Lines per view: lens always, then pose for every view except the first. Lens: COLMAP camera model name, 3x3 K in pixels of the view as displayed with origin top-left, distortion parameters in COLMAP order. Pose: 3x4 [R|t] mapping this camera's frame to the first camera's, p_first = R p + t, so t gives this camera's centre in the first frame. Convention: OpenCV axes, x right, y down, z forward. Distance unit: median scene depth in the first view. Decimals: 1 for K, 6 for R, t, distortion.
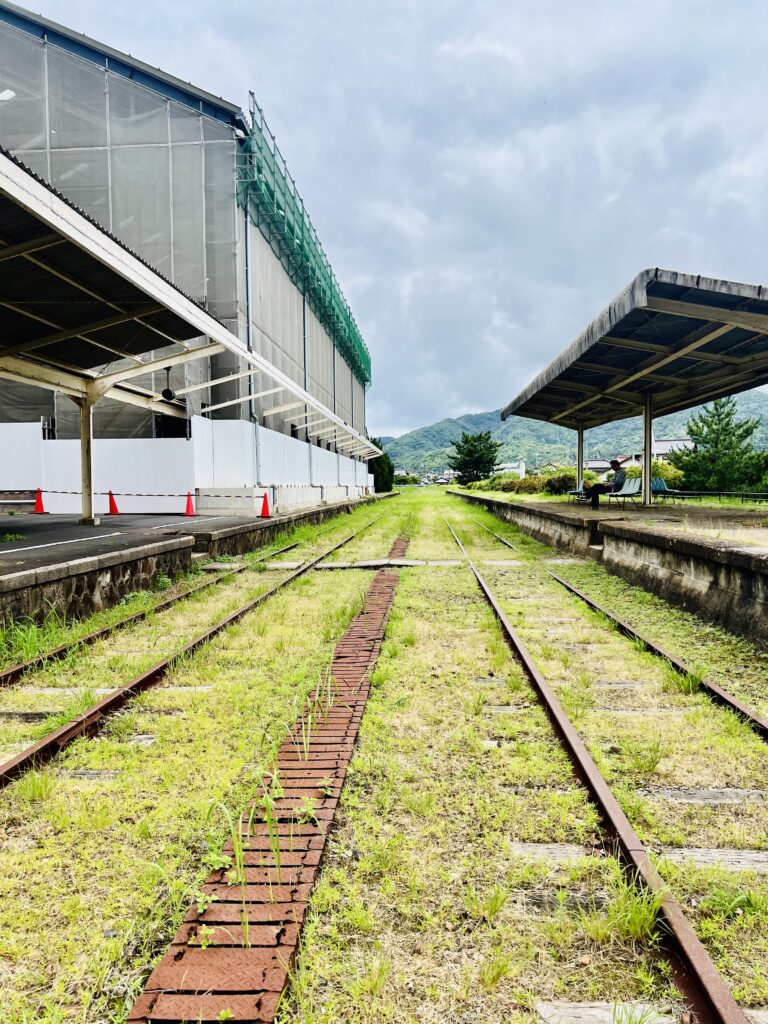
lens RADIAL K [[781.5, 0, 384.0], [0, 781.5, 512.0], [0, 0, 1]] dist [-0.007189, -0.003279]
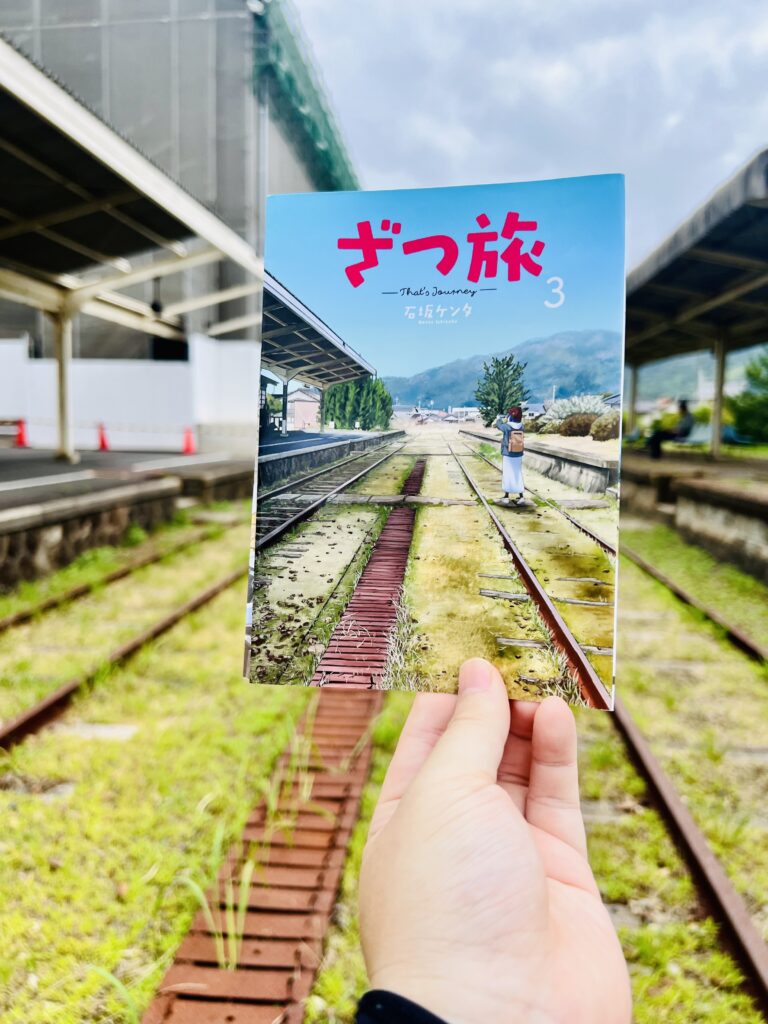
lens RADIAL K [[781.5, 0, 384.0], [0, 781.5, 512.0], [0, 0, 1]] dist [-0.007189, -0.003279]
pose [[0.998947, 0.032259, -0.032634, 0.002597], [-0.029507, 0.996232, 0.081558, -0.009577], [0.035142, -0.080509, 0.996134, 0.179416]]
